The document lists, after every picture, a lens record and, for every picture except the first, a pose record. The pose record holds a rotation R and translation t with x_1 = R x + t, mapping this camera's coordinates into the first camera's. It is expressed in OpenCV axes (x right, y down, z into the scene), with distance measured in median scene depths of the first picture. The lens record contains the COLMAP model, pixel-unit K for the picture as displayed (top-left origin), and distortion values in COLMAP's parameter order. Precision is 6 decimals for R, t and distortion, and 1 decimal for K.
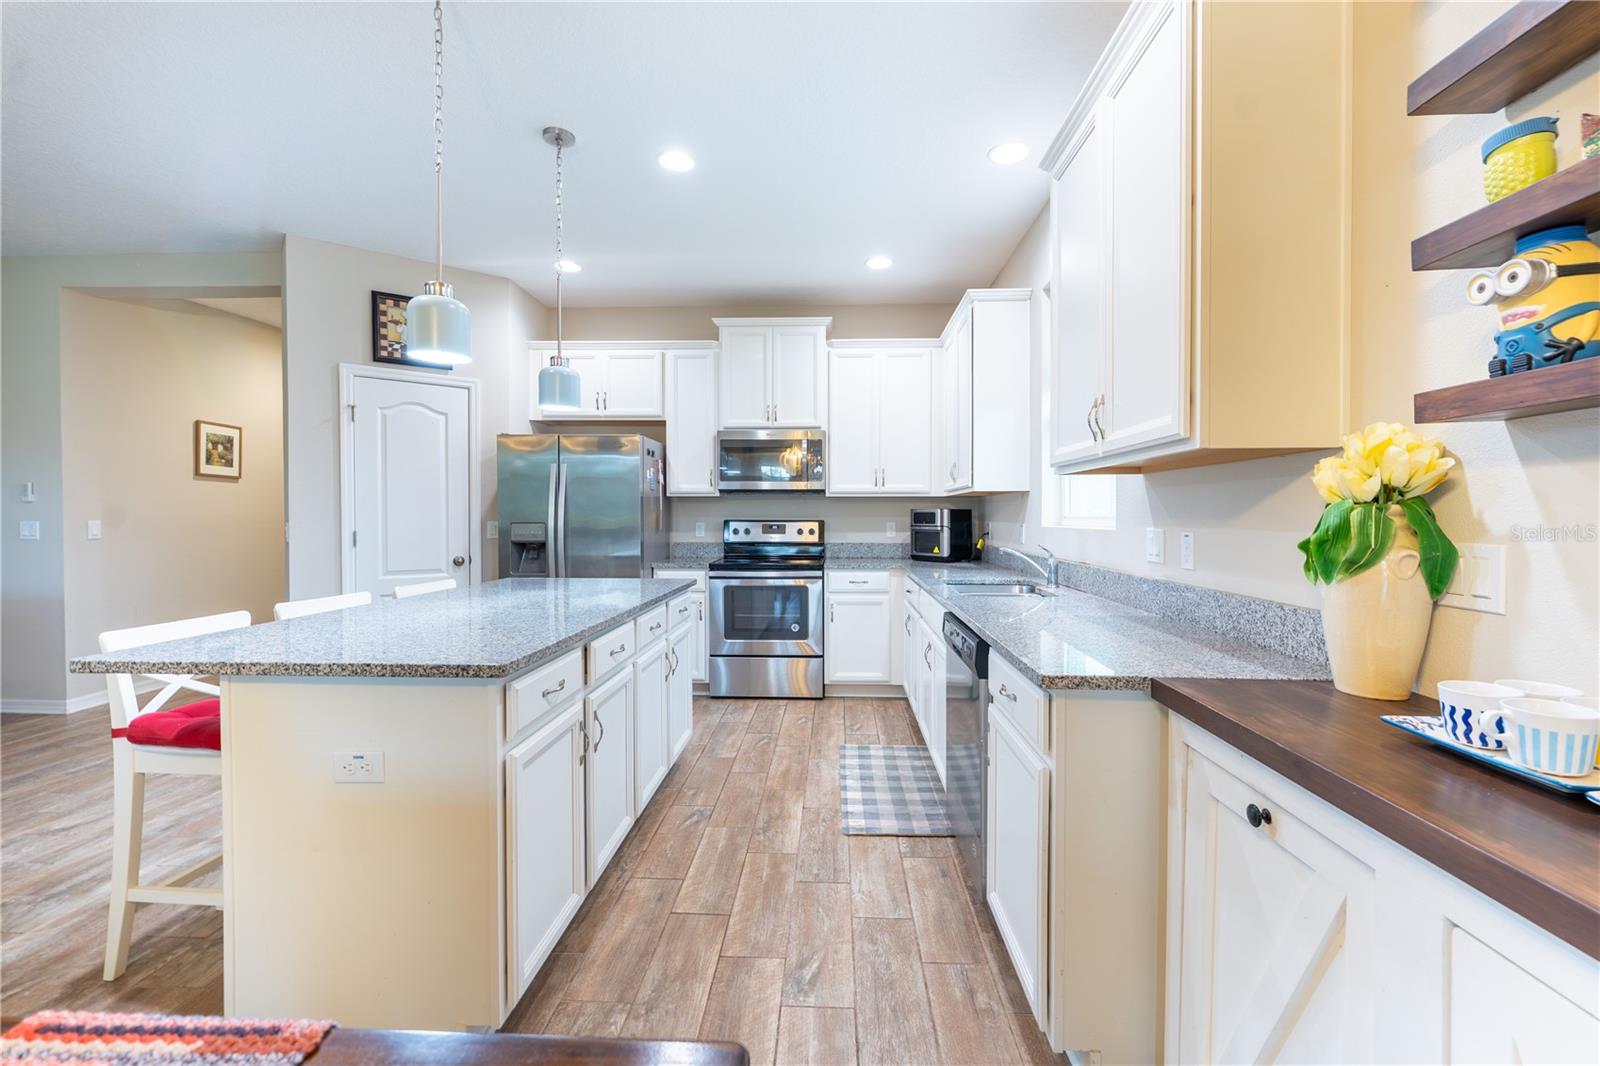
lens RADIAL K [[649.7, 0, 811.6], [0, 649.7, 526.5], [0, 0, 1]] dist [0.000239, -0.000403]
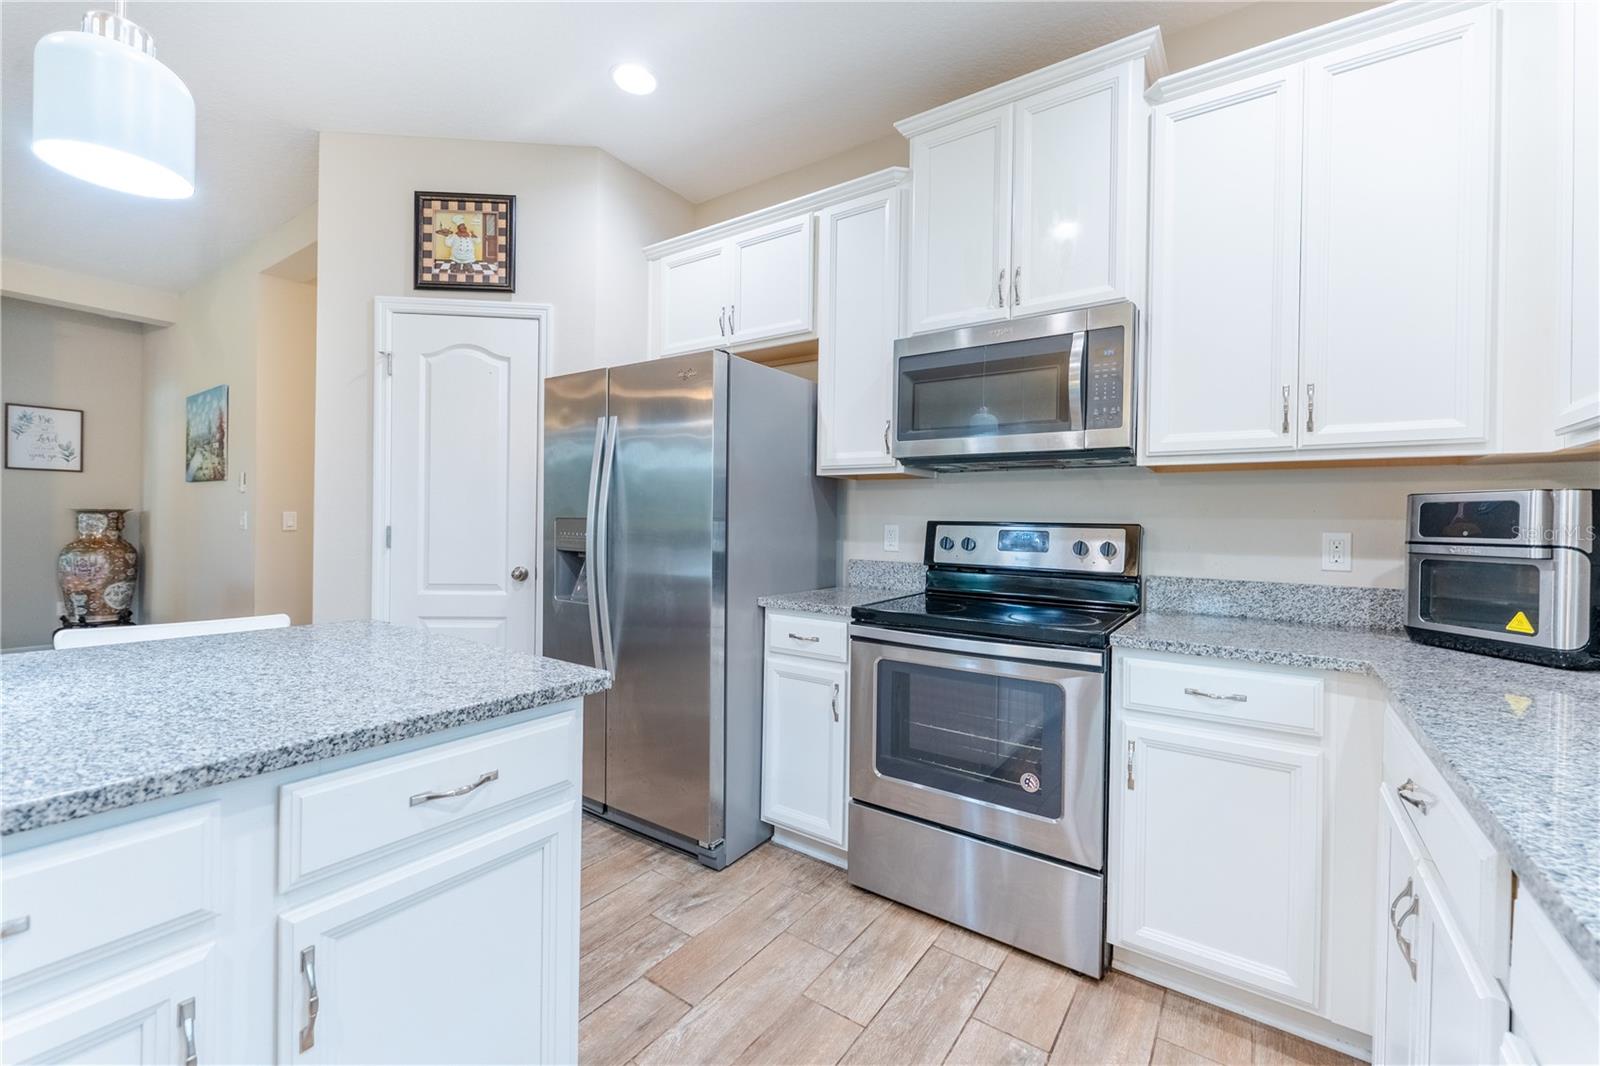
lens RADIAL K [[649.7, 0, 811.6], [0, 649.7, 526.5], [0, 0, 1]] dist [0.000239, -0.000403]
pose [[0.843141, 0.016876, -0.537427, 0.080275], [-0.025088, 0.999653, -0.007969, 0.001273], [0.537107, 0.020202, 0.843272, 0.610777]]
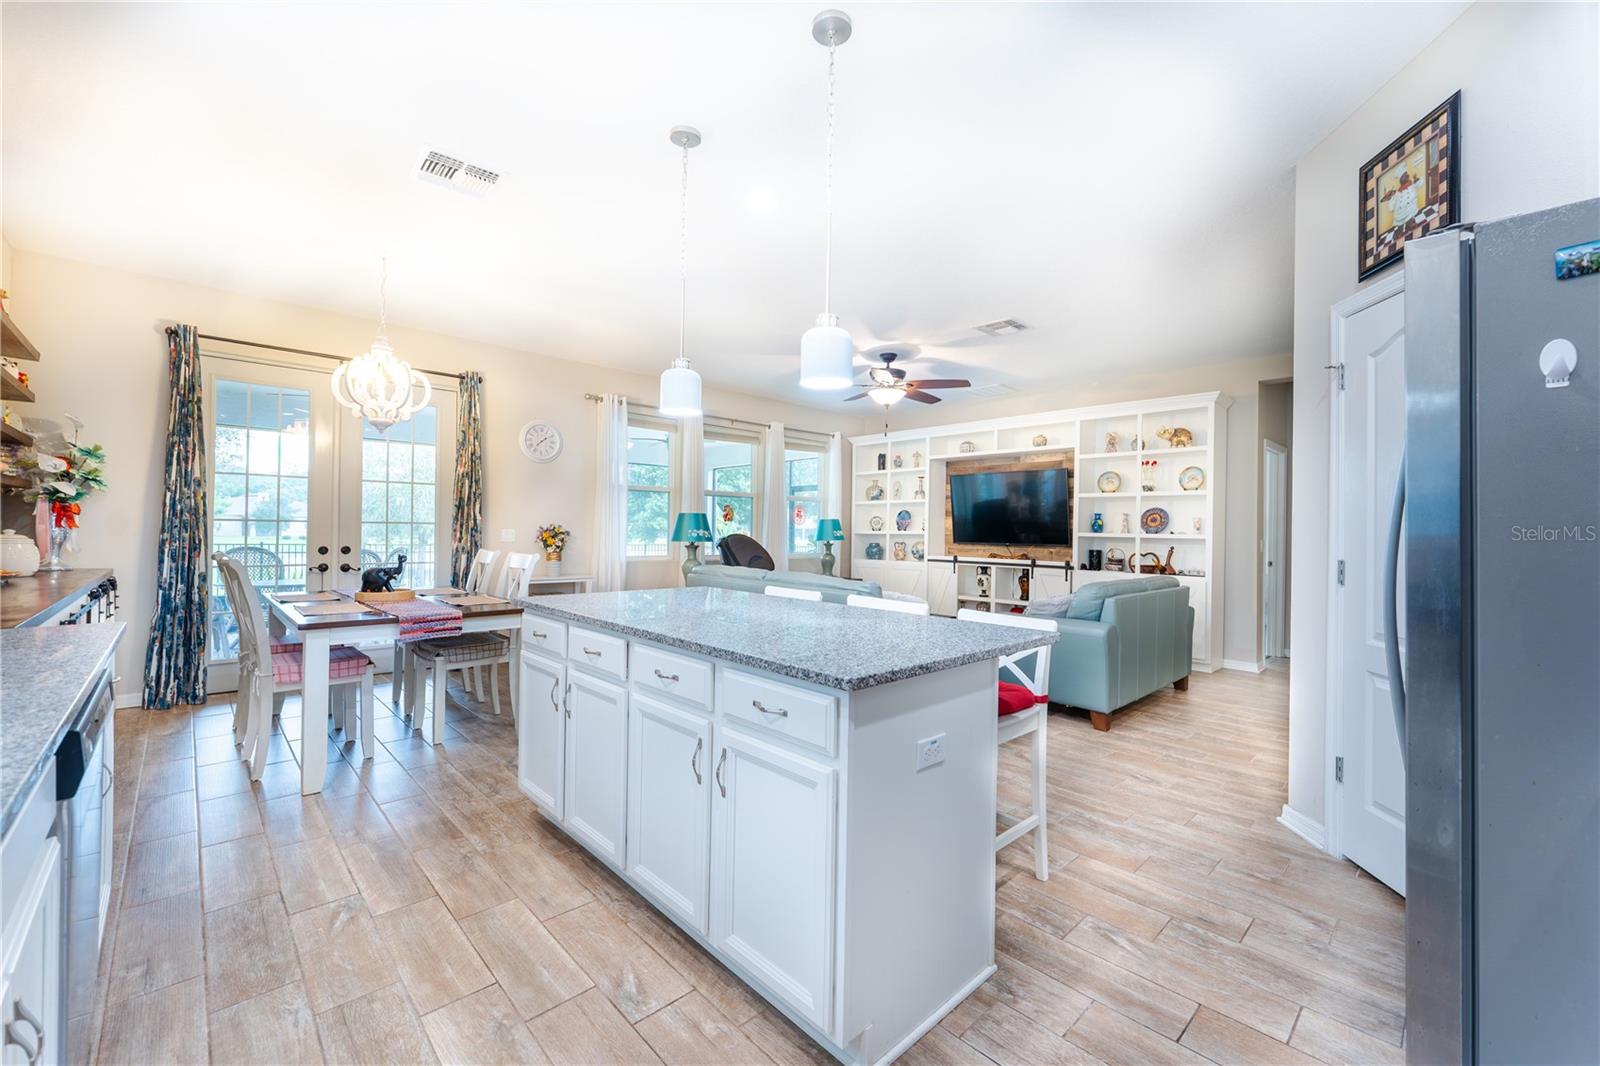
lens RADIAL K [[649.7, 0, 811.6], [0, 649.7, 526.5], [0, 0, 1]] dist [0.000239, -0.000403]
pose [[-0.693701, -0.017219, -0.720057, 0.110541], [-0.028479, 0.999588, 0.003533, -0.013292], [0.719700, 0.022957, -0.693906, 1.014970]]
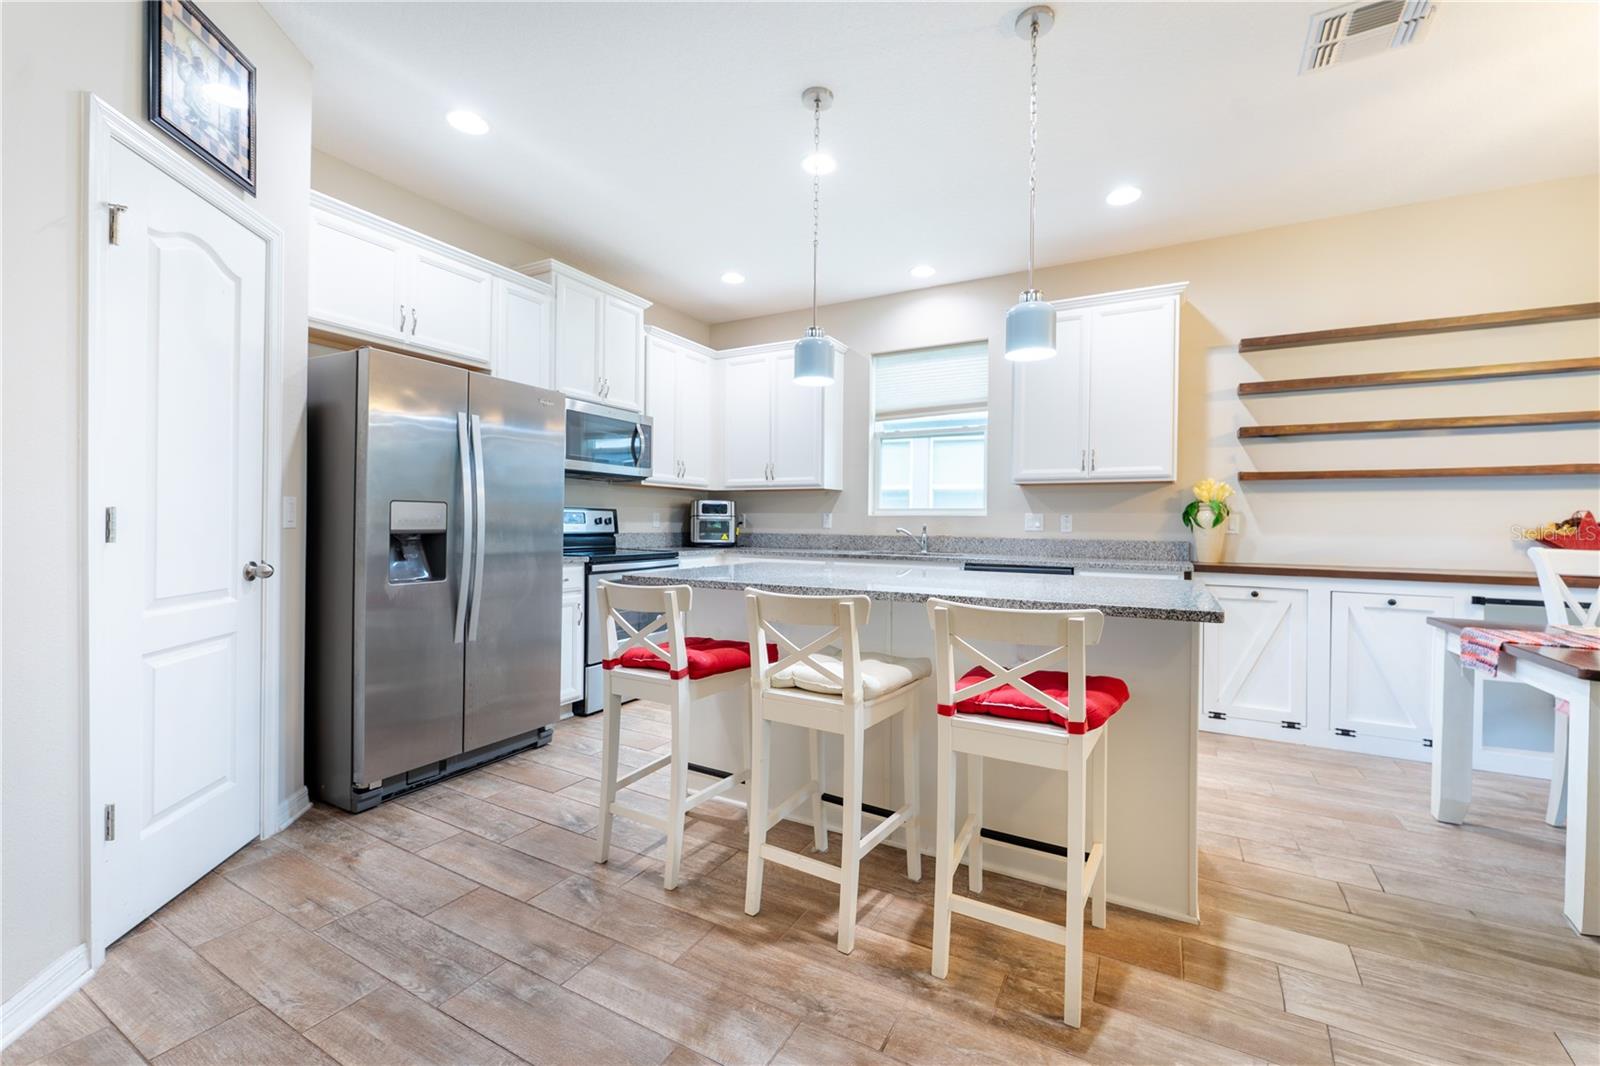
lens RADIAL K [[644.5, 0, 809.2], [0, 644.5, 527.4], [0, 0, 1]] dist [0.000058, -0.000135]
pose [[0.446987, -0.003194, 0.894535, -0.829736], [0.005143, 0.999986, 0.001001, 0.020745], [-0.894525, 0.004153, 0.446998, 0.391203]]
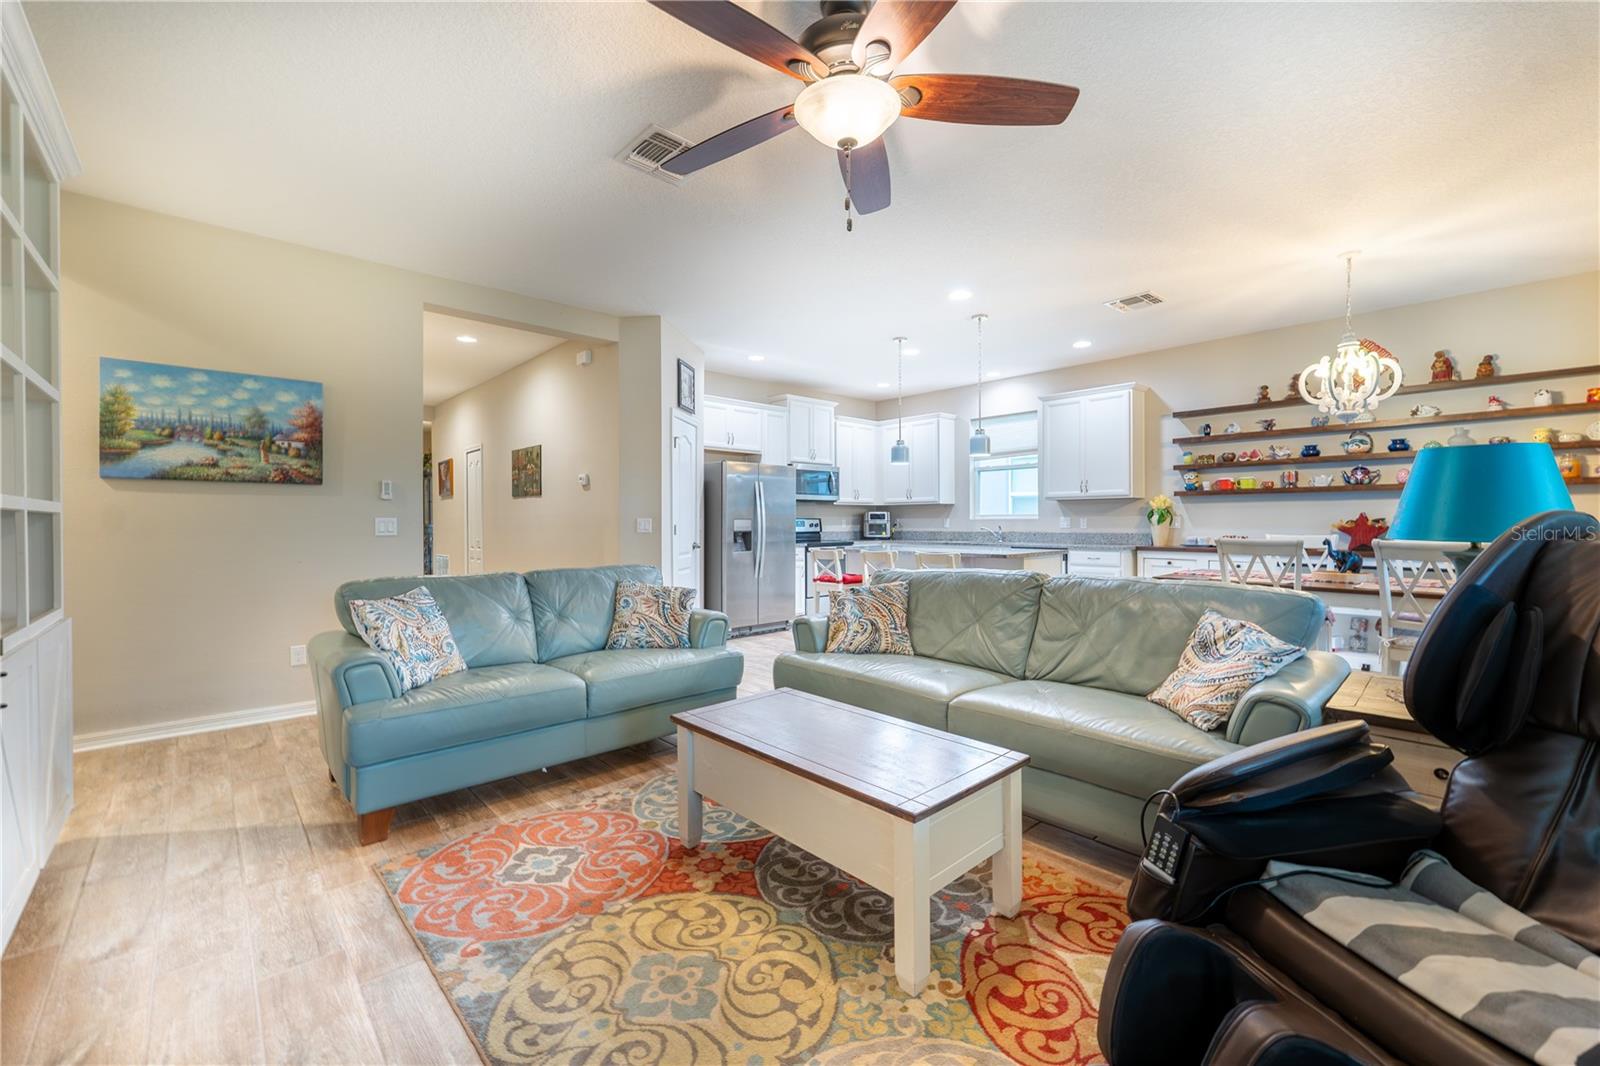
lens RADIAL K [[649.7, 0, 811.6], [0, 649.7, 526.5], [0, 0, 1]] dist [0.000239, -0.000403]
pose [[0.705158, -0.009896, 0.708981, -1.433322], [0.016290, 0.999865, -0.002247, 0.018157], [-0.708863, 0.013133, 0.705224, -0.214447]]
